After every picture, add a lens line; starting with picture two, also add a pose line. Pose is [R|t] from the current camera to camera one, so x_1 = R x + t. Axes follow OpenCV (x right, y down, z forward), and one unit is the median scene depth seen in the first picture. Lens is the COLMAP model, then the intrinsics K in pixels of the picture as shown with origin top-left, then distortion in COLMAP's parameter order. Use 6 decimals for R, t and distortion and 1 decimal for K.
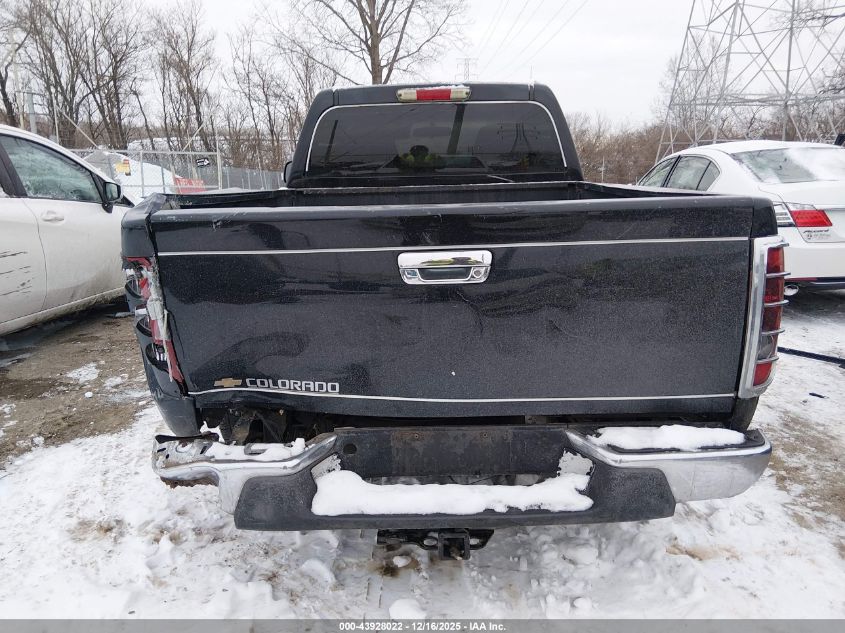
lens RADIAL K [[643.0, 0, 426.0], [0, 643.0, 322.5], [0, 0, 1]] dist [0.060207, -0.086362]
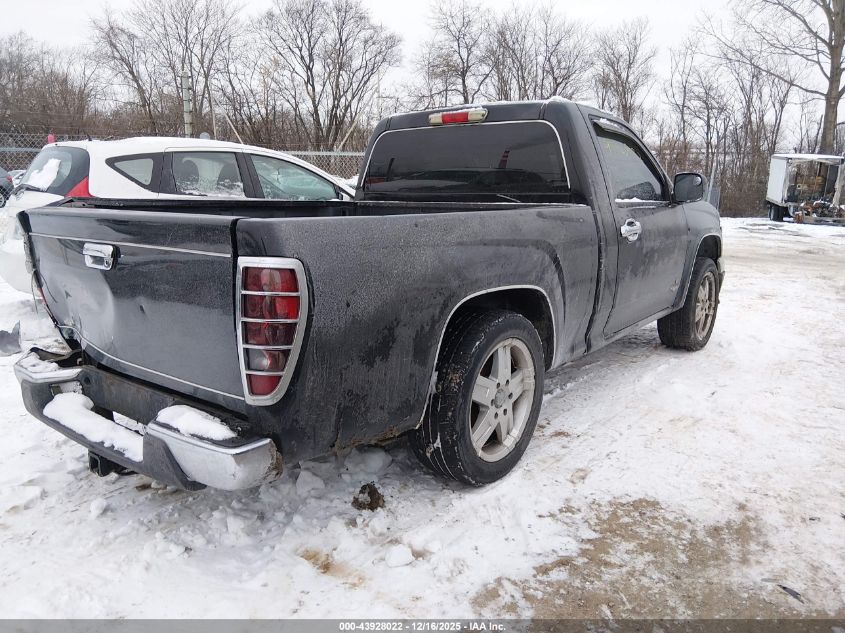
lens RADIAL K [[643.0, 0, 421.7], [0, 643.0, 315.0], [0, 0, 1]] dist [0.060207, -0.086362]
pose [[0.790876, 0.145752, -0.594366, 0.597236], [-0.164149, 0.986158, 0.023408, -0.045478], [0.589550, 0.079051, 0.803854, 0.131683]]
